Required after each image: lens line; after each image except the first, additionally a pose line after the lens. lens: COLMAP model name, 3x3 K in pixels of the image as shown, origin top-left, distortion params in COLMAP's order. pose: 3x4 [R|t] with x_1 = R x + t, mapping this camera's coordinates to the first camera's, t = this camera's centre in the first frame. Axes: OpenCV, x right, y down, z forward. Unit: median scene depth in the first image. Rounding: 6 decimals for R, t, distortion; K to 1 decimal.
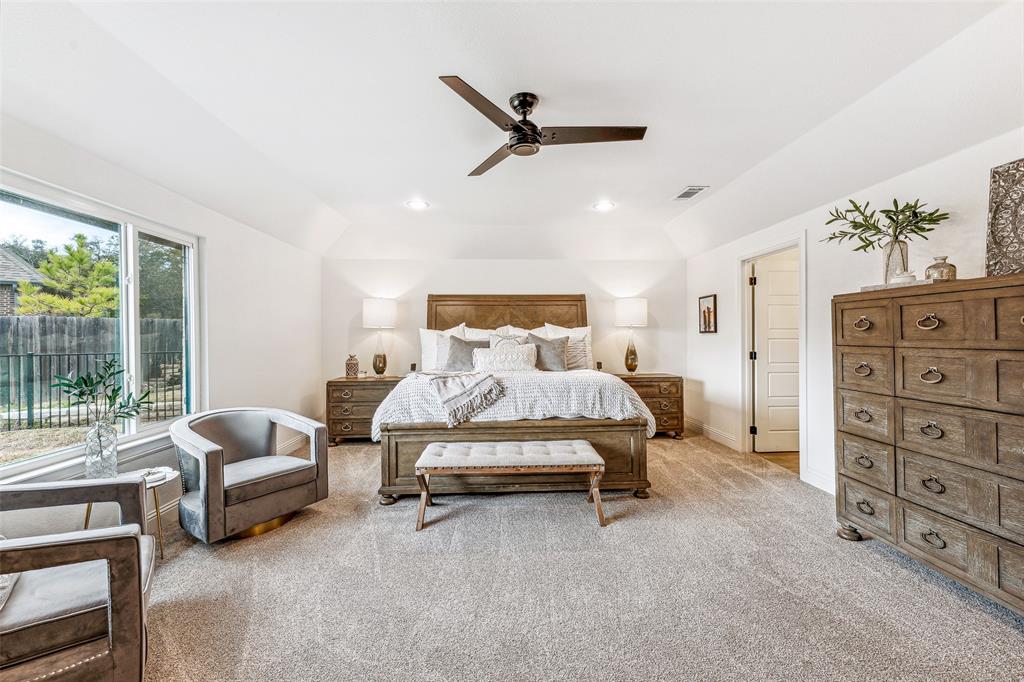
lens RADIAL K [[409.7, 0, 511.7], [0, 409.7, 335.5], [0, 0, 1]] dist [0.002501, 0.000029]
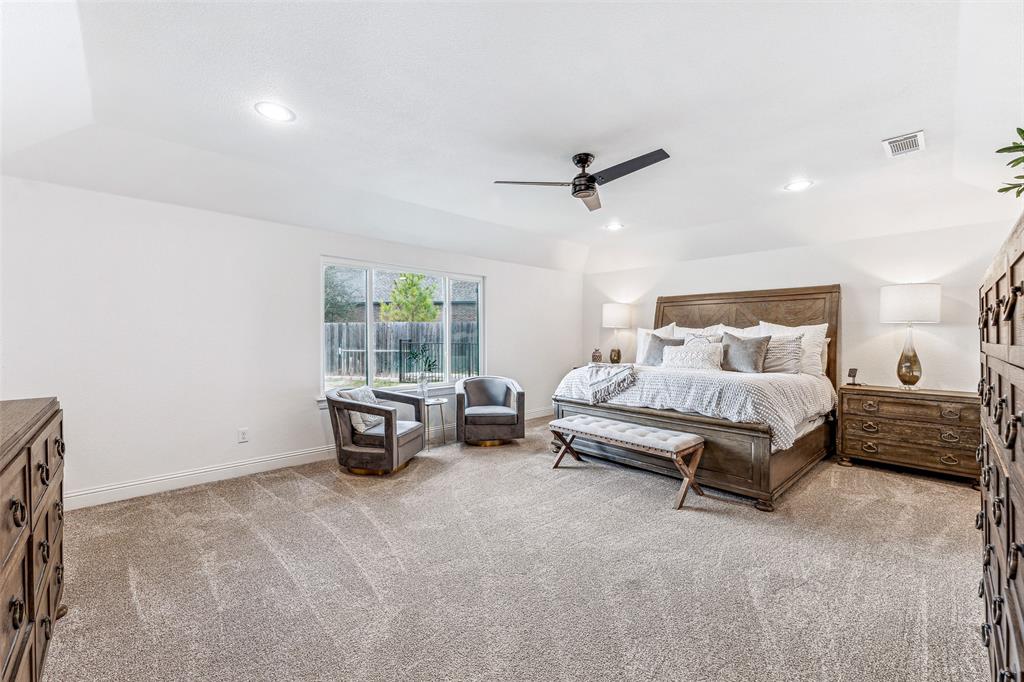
lens RADIAL K [[409.7, 0, 511.7], [0, 409.7, 335.5], [0, 0, 1]] dist [0.002501, 0.000029]
pose [[0.644928, 0.008697, -0.764194, 0.664731], [-0.004792, 0.999962, 0.007336, -0.003455], [0.764228, -0.001070, 0.644945, -0.032733]]
